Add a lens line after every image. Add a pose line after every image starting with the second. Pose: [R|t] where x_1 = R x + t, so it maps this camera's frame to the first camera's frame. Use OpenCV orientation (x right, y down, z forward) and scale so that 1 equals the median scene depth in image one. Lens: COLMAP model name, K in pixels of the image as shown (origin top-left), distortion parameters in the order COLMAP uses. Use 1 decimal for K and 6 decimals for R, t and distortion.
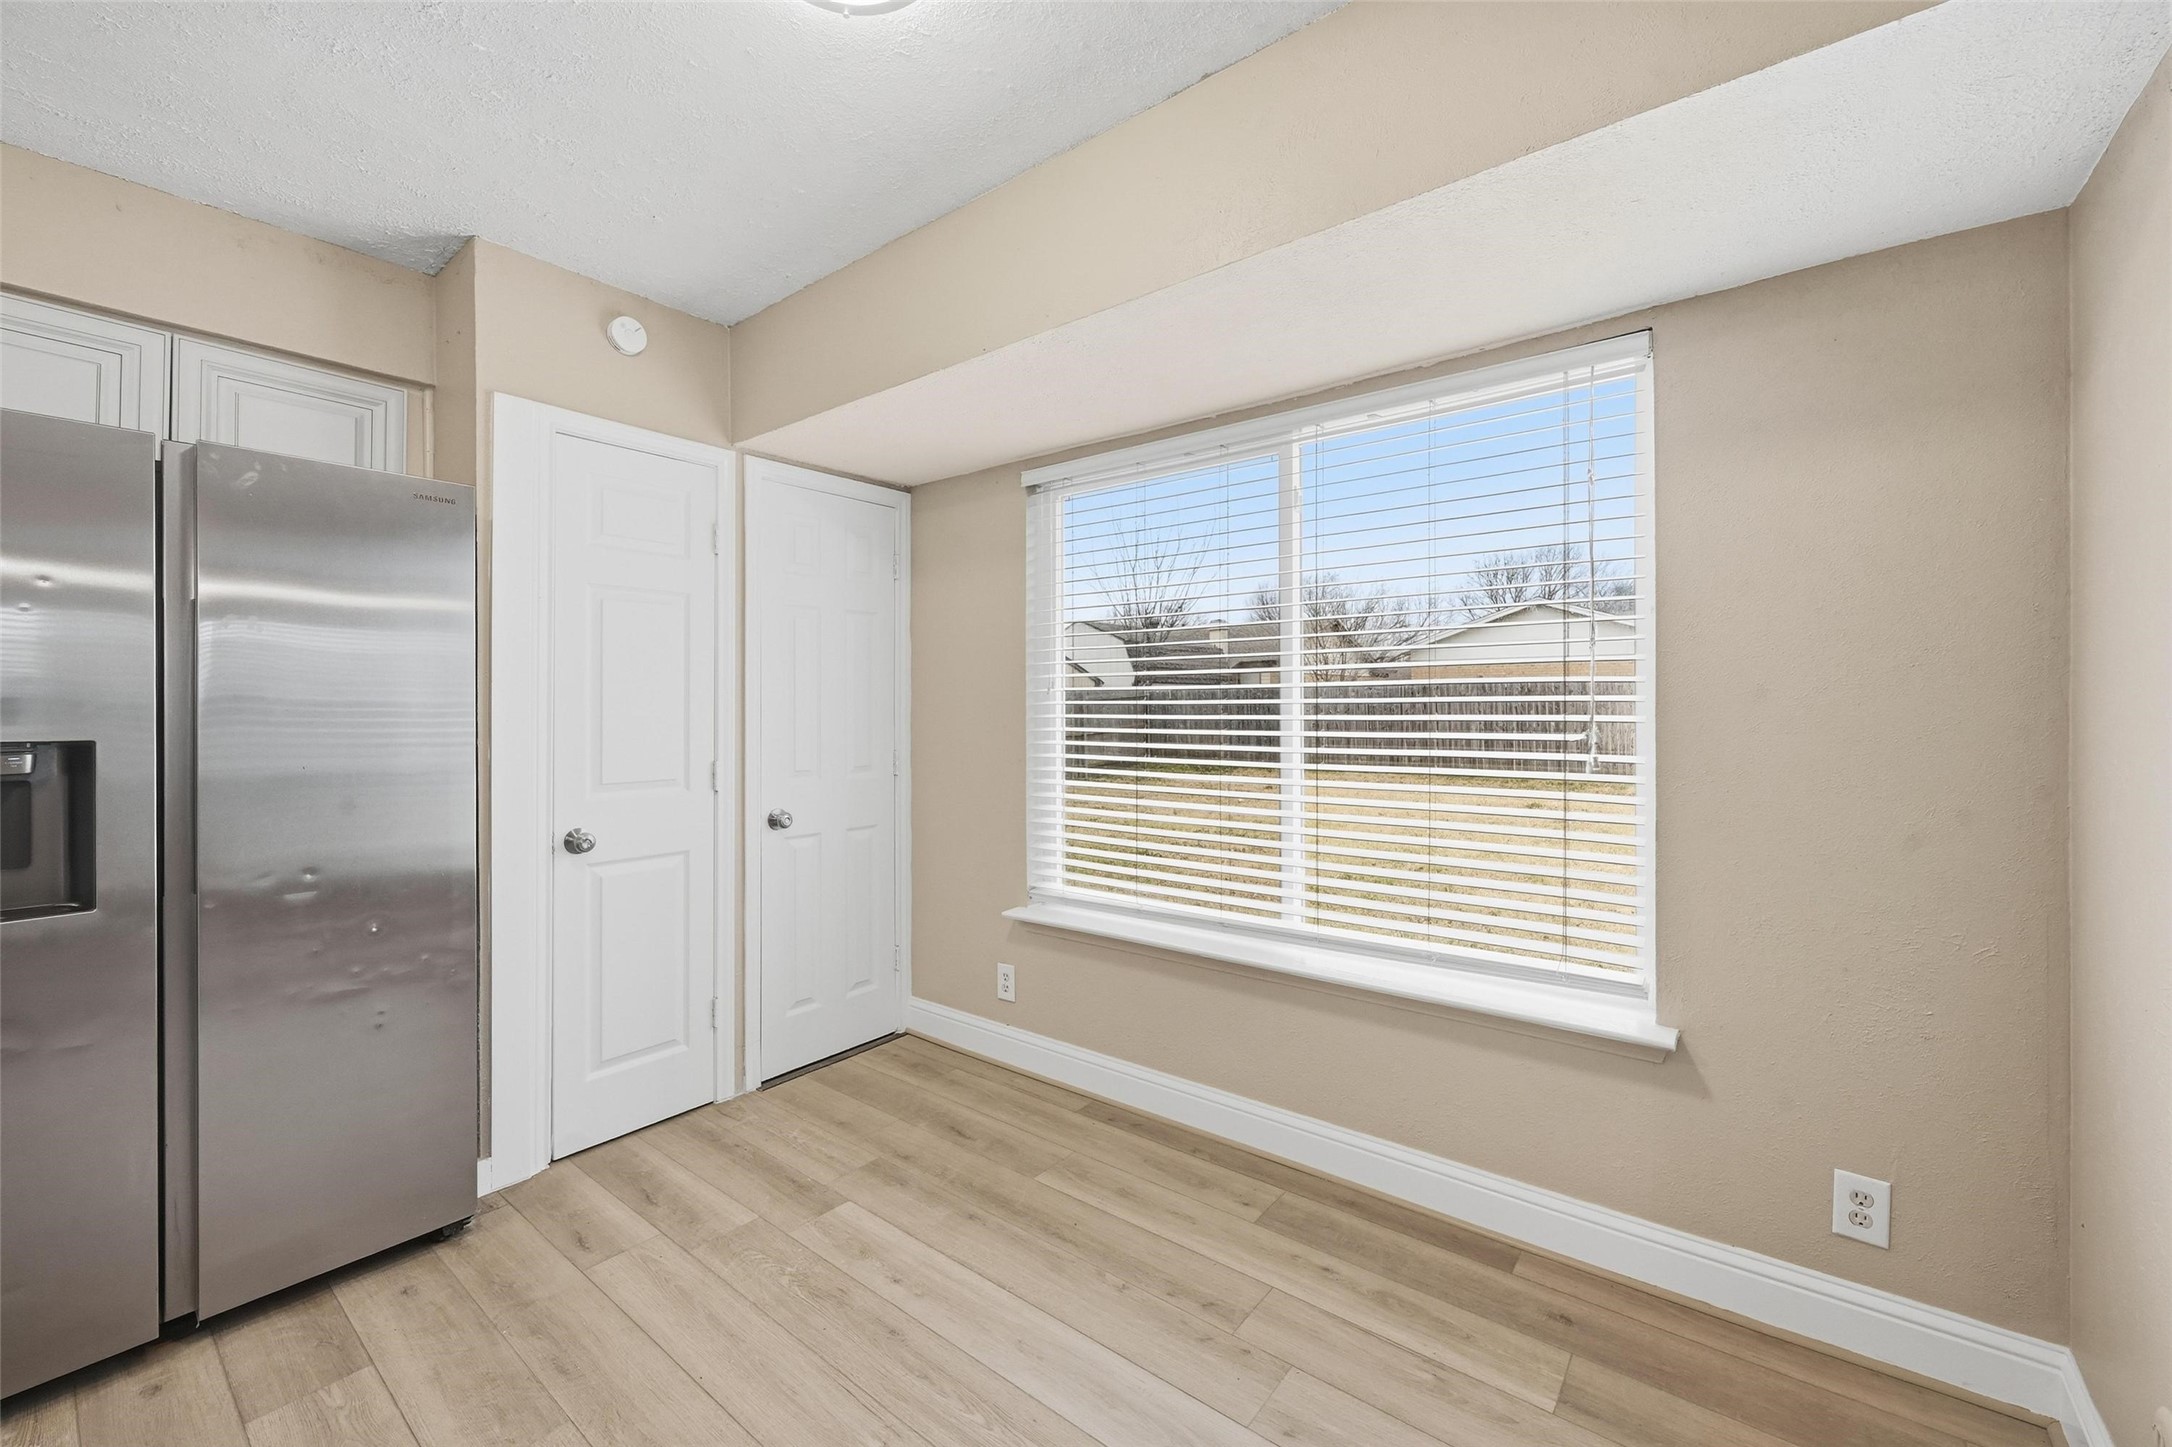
lens RADIAL K [[879.9, 0, 1070.9], [0, 879.9, 719.2], [0, 0, 1]] dist [0.000766, 0.000175]
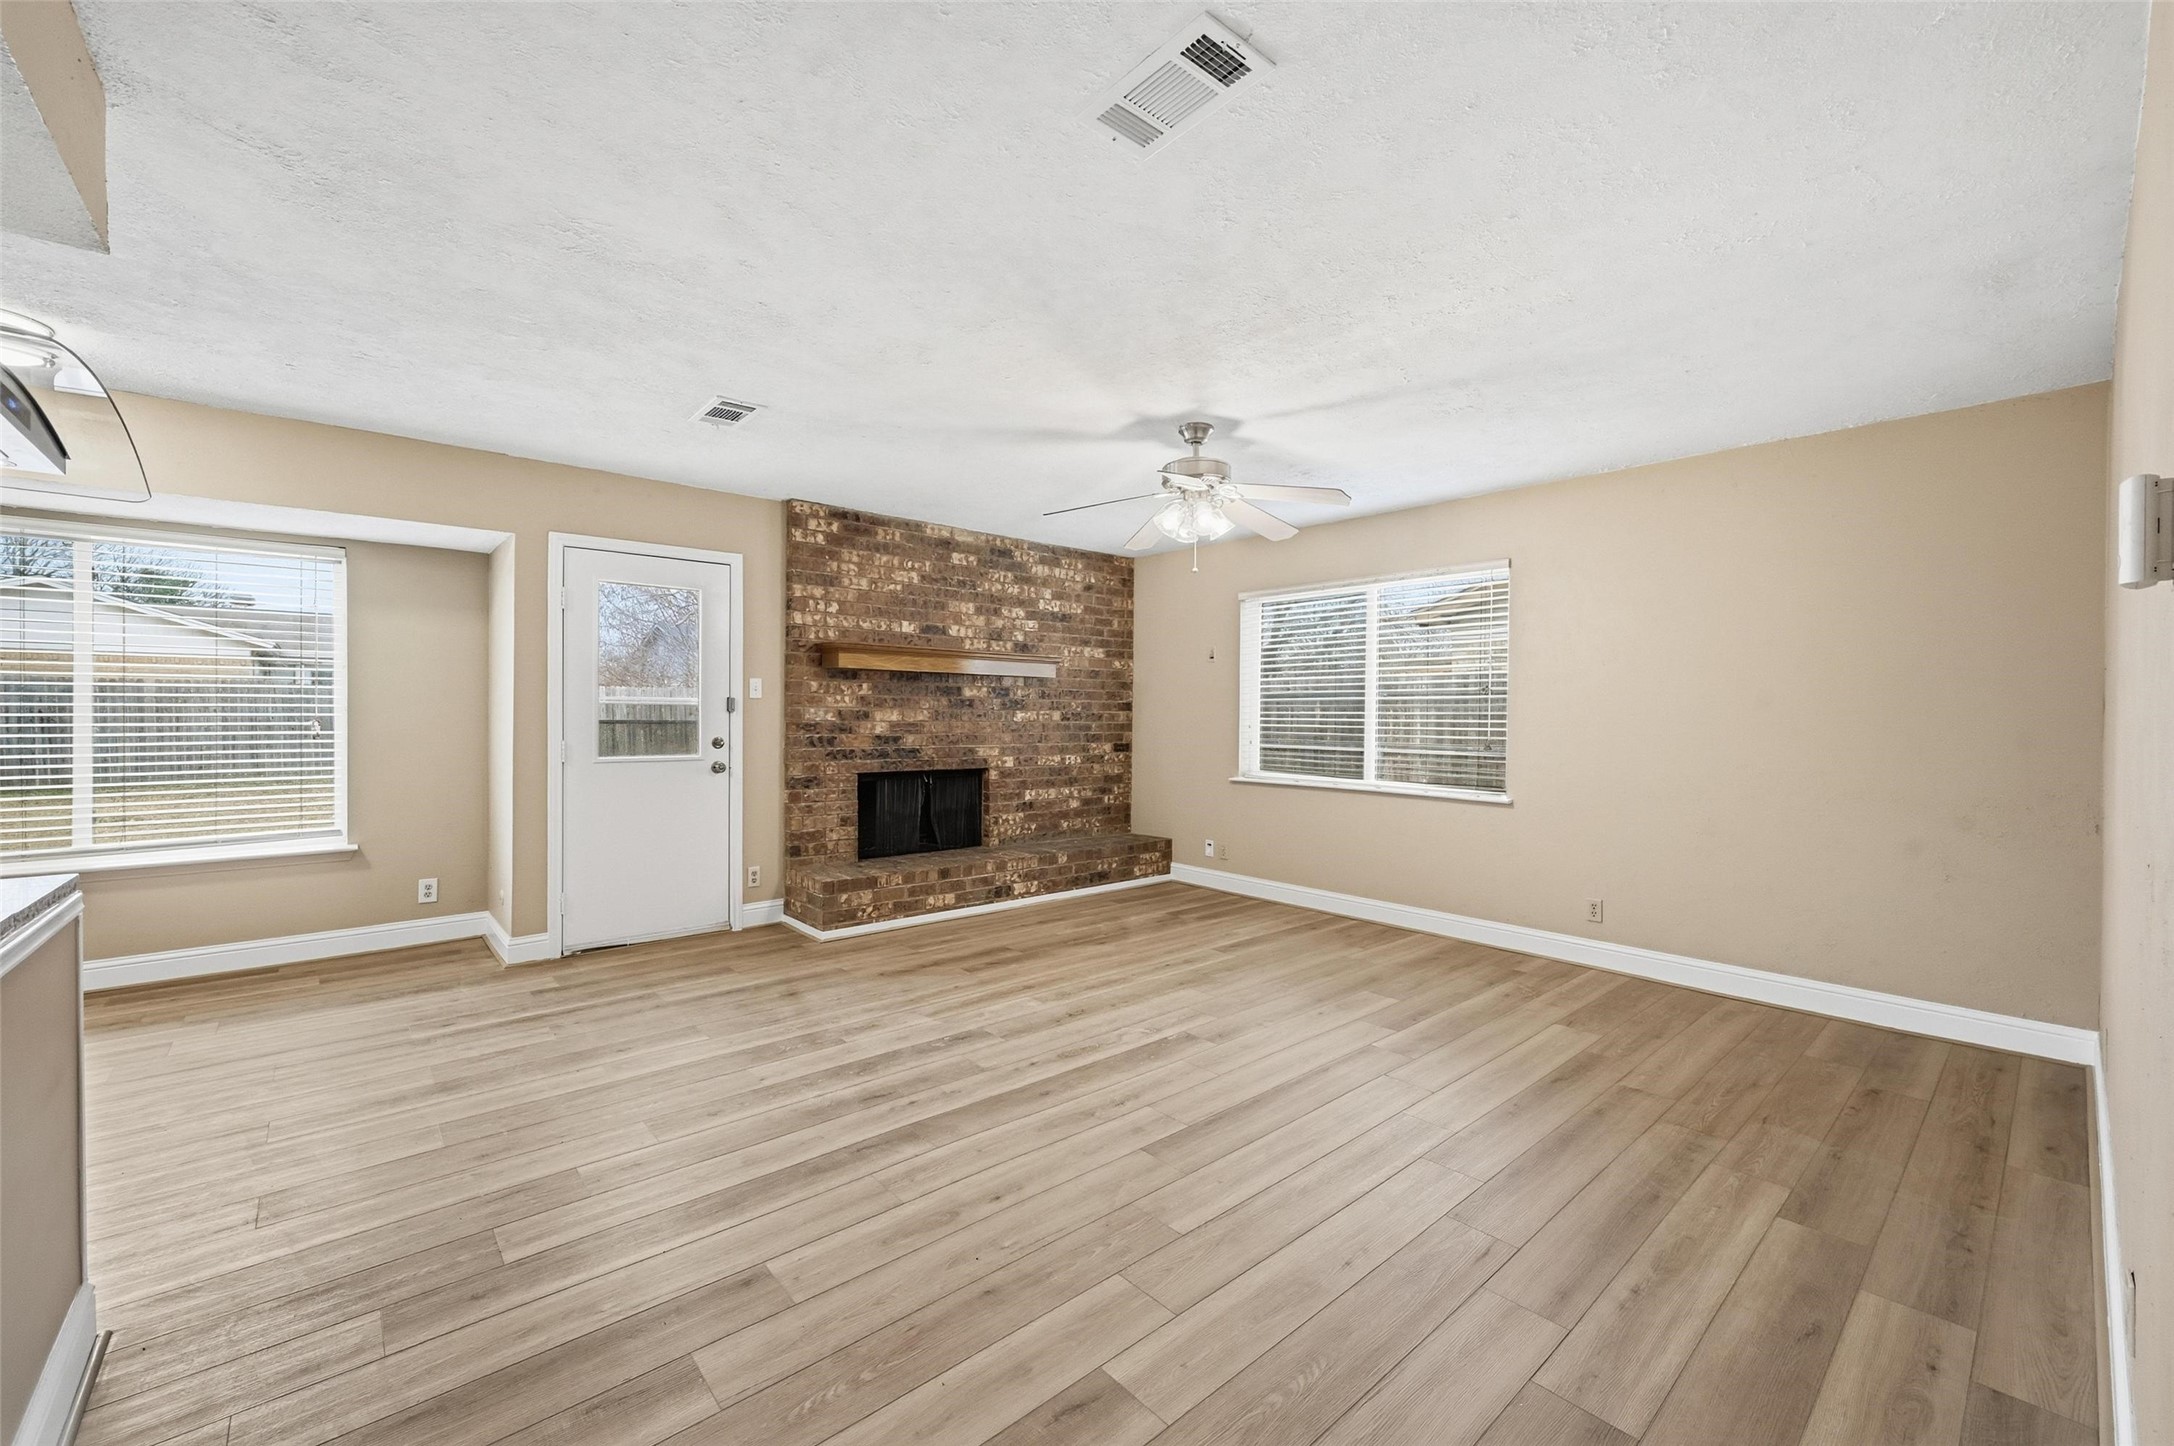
lens RADIAL K [[866.5, 0, 1077.7], [0, 866.5, 730.9], [0, 0, 1]] dist [-0.002523, 0.000519]
pose [[0.153040, -0.016091, 0.988089, -1.107475], [0.007161, 0.999859, 0.015173, 0.013759], [-0.988194, 0.004753, 0.153133, -1.082925]]
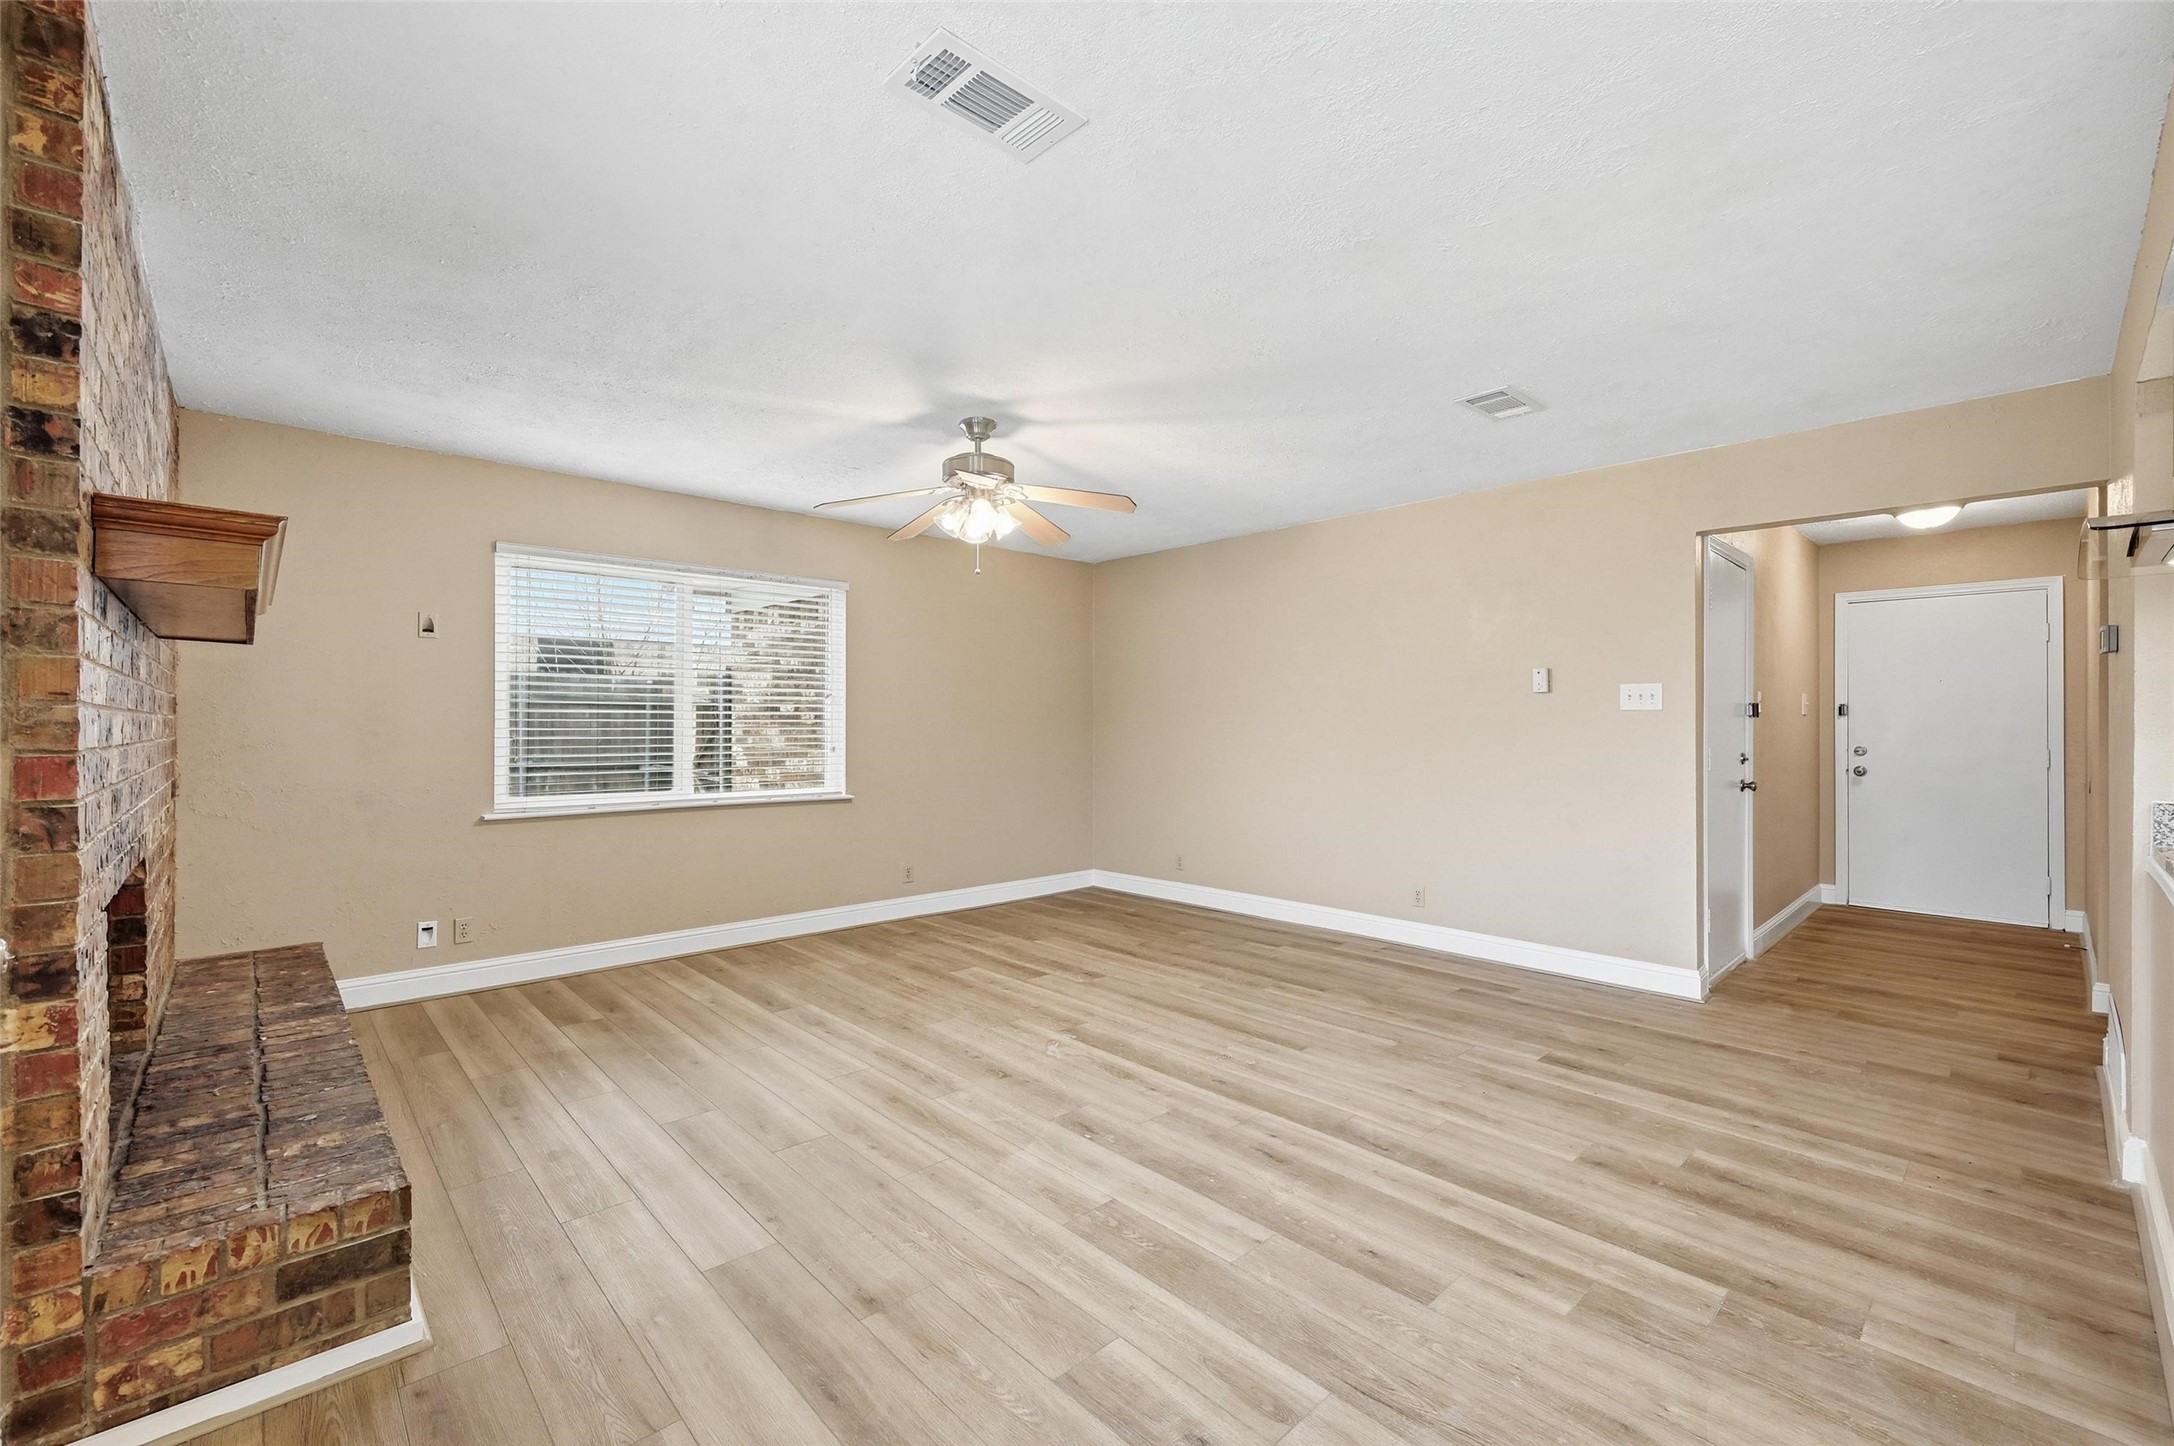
lens RADIAL K [[895.0, 0, 1084.0], [0, 895.0, 728.3], [0, 0, 1]] dist [-0.002240, -0.000552]
pose [[-0.991977, 0.000069, 0.126422, 0.167796], [0.002642, 0.999793, 0.020179, -0.012201], [-0.126394, 0.020351, -0.991771, 0.554046]]
